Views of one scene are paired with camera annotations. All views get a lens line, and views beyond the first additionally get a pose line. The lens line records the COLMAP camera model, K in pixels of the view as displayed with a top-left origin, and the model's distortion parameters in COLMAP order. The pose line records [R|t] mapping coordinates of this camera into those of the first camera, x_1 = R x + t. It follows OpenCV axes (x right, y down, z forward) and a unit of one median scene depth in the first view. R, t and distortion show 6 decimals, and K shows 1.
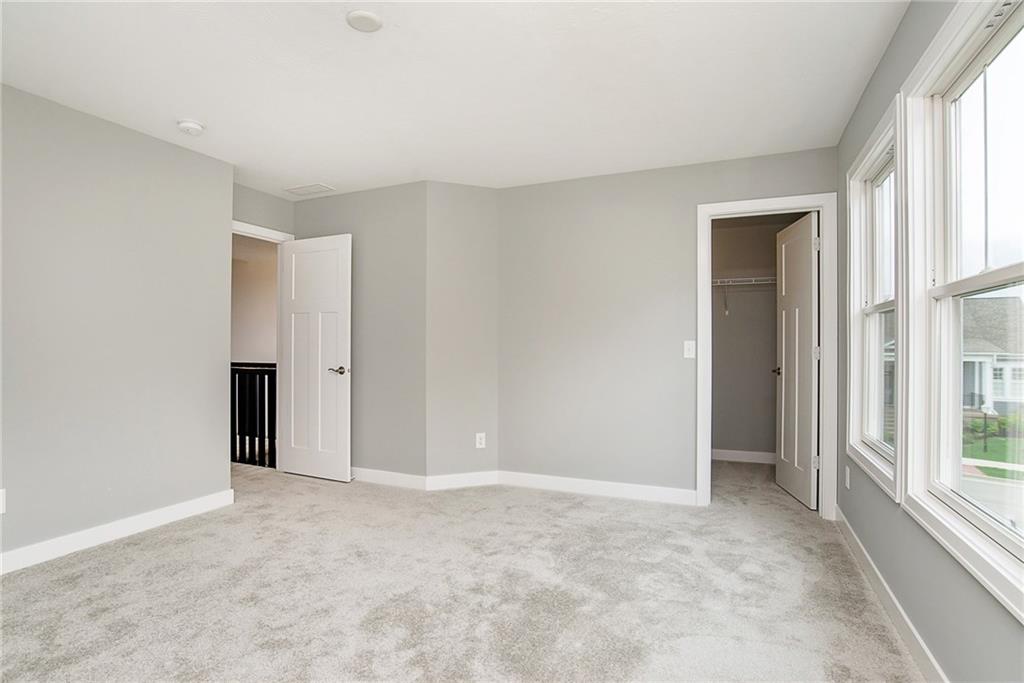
lens RADIAL K [[525.8, 0, 508.9], [0, 525.8, 344.4], [0, 0, 1]] dist [0.008766, 0.004926]
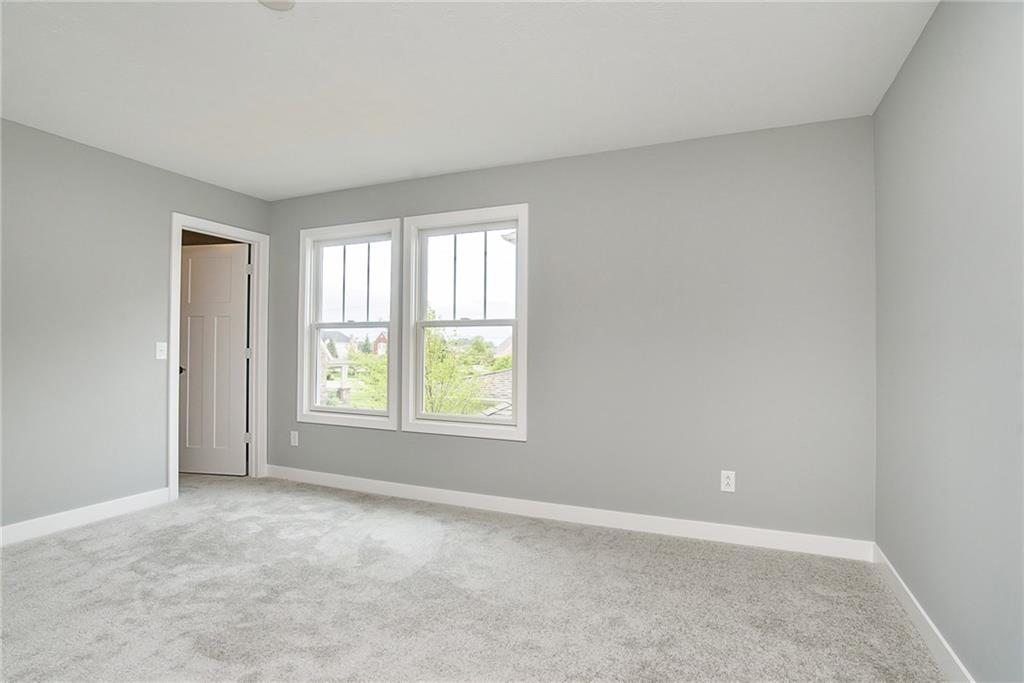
lens RADIAL K [[525.8, 0, 503.7], [0, 525.8, 339.1], [0, 0, 1]] dist [0.008766, 0.004926]
pose [[0.041245, 0.020356, 0.998942, -0.778439], [-0.010320, 0.999748, -0.019946, 0.000563], [-0.999096, -0.009486, 0.041444, 0.355700]]
